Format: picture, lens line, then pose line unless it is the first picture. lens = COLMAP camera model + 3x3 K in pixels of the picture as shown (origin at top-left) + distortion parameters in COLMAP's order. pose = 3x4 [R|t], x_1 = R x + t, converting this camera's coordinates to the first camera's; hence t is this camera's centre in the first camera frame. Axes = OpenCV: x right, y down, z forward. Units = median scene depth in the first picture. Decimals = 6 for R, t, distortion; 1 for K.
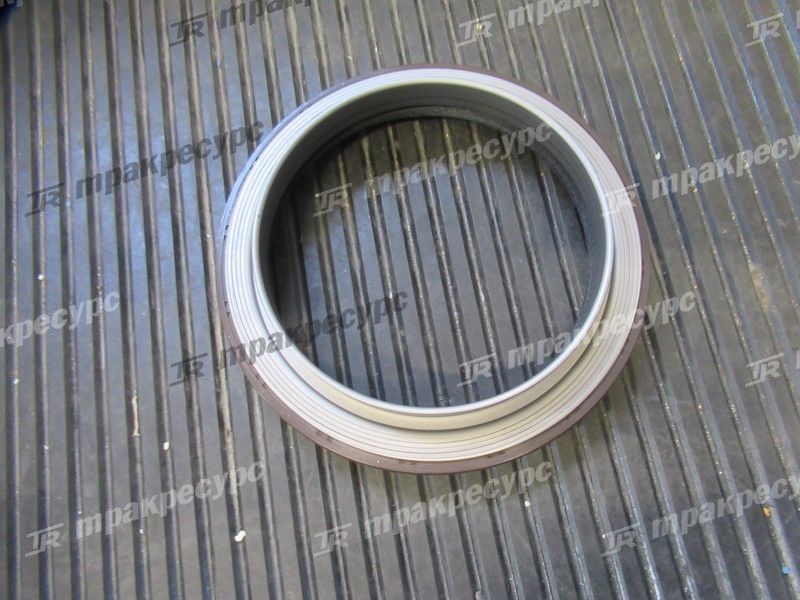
lens RADIAL K [[616.1, 0, 400.0], [0, 616.1, 300.0], [0, 0, 1]] dist [0.051160, -0.001004]
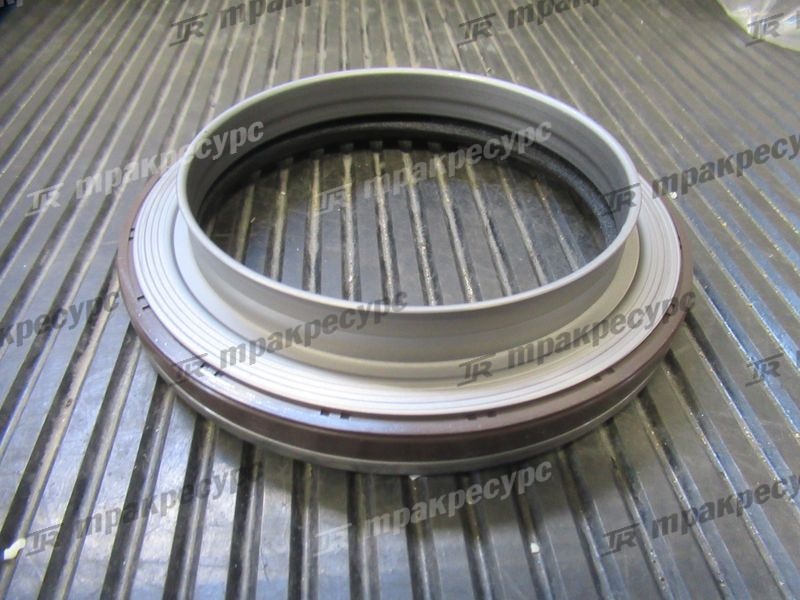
lens RADIAL K [[601.7, 0, 400.0], [0, 601.7, 300.0], [0, 0, 1]] dist [0.002688, 0.002595]
pose [[0.995058, 0.093730, -0.032769, 0.074256], [-0.096552, 0.836385, -0.539573, 0.417401], [-0.023167, 0.540070, 0.841301, 0.392393]]
